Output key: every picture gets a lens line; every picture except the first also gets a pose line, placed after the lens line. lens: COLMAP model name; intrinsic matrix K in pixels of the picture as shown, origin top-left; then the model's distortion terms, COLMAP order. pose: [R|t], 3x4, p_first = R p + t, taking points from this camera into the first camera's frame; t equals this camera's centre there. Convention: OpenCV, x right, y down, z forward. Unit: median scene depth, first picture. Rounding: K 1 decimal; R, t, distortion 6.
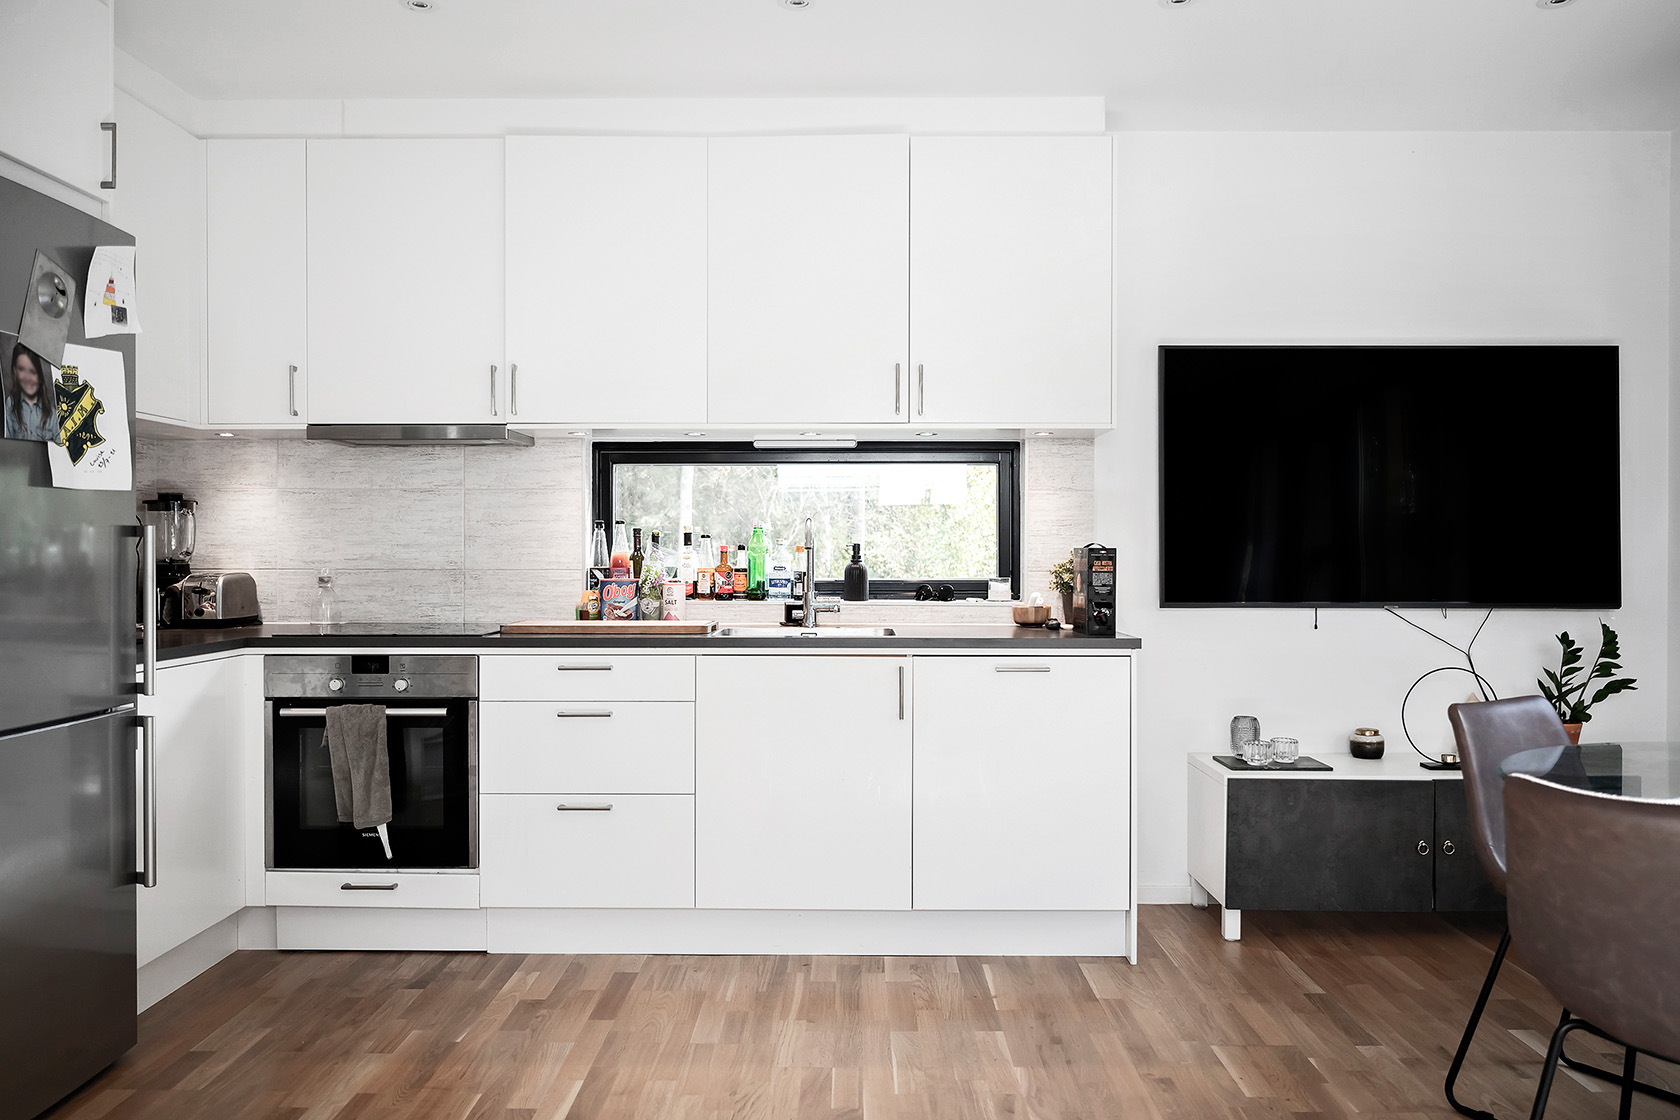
lens RADIAL K [[1232.3, 0, 840.0], [0, 1232.3, 560.0], [0, 0, 1]] dist [-0.006853, -0.003190]
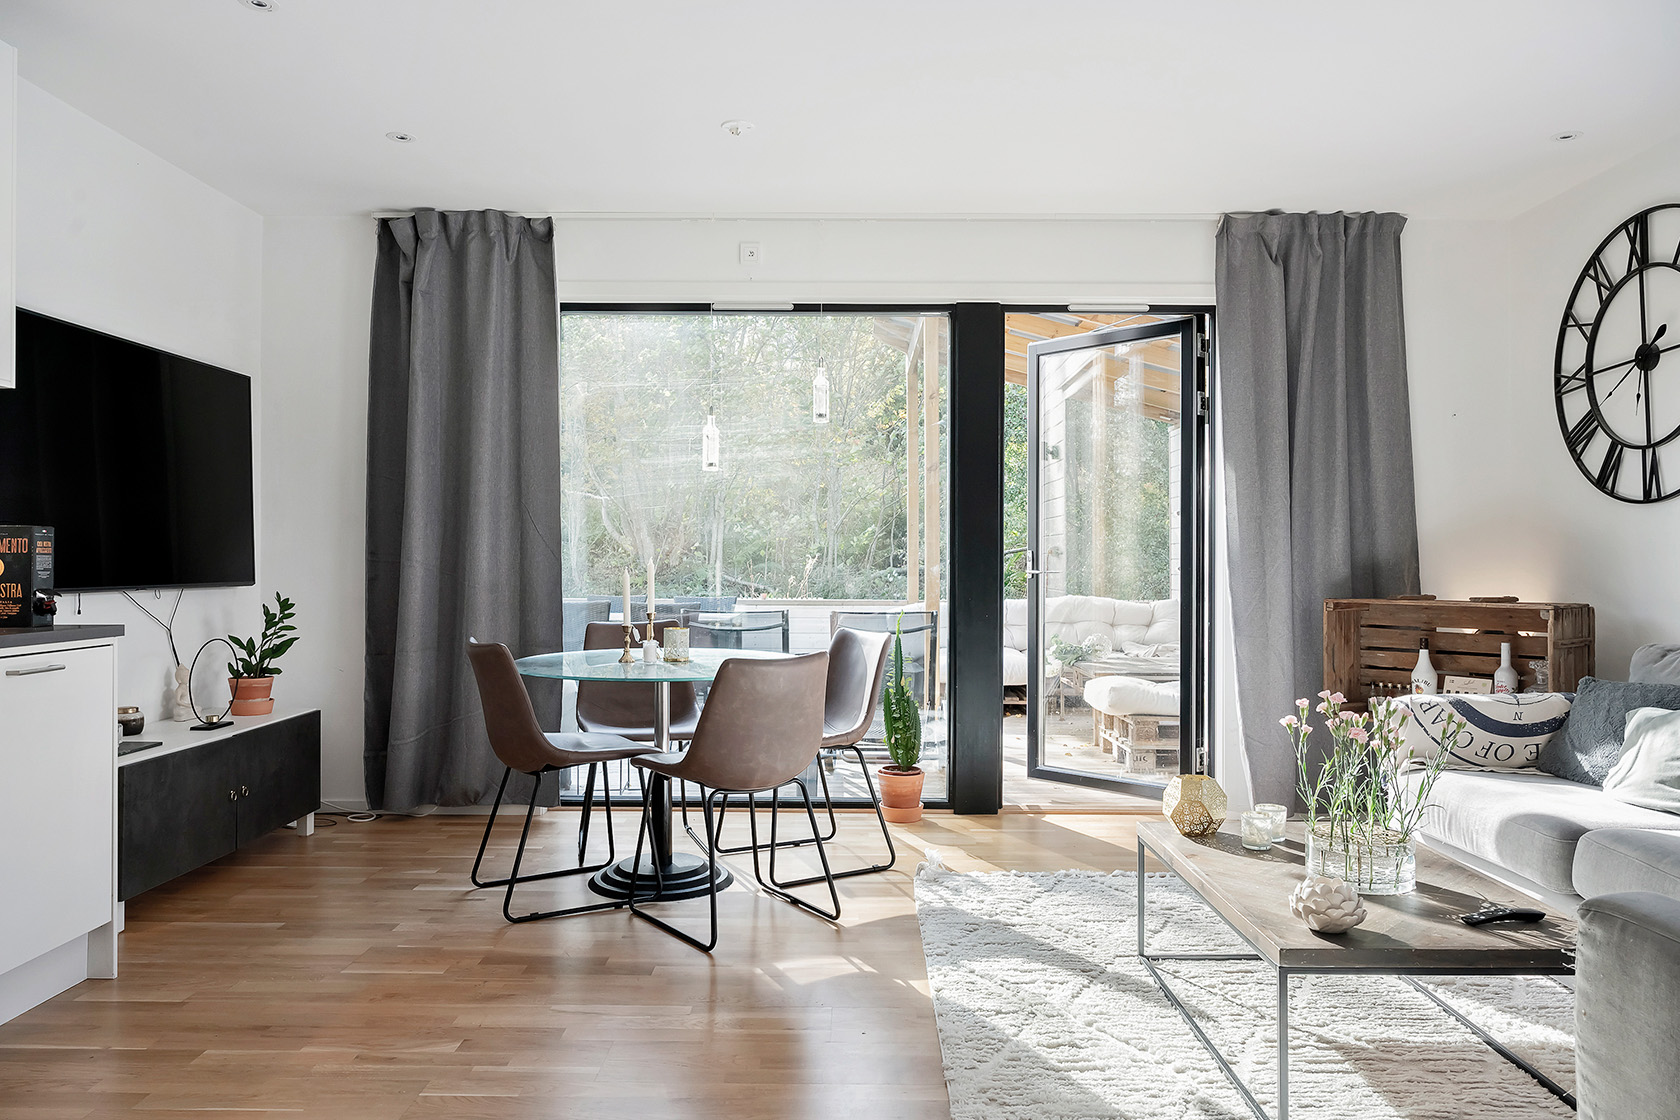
lens RADIAL K [[1163.8, 0, 840.0], [0, 1163.8, 560.0], [0, 0, 1]] dist [0.004475, 0.002273]
pose [[-0.003848, -0.001887, 0.999991, -0.611288], [0.003466, 0.999992, 0.001900, 0.014128], [-0.999987, 0.003473, -0.003841, 0.436669]]
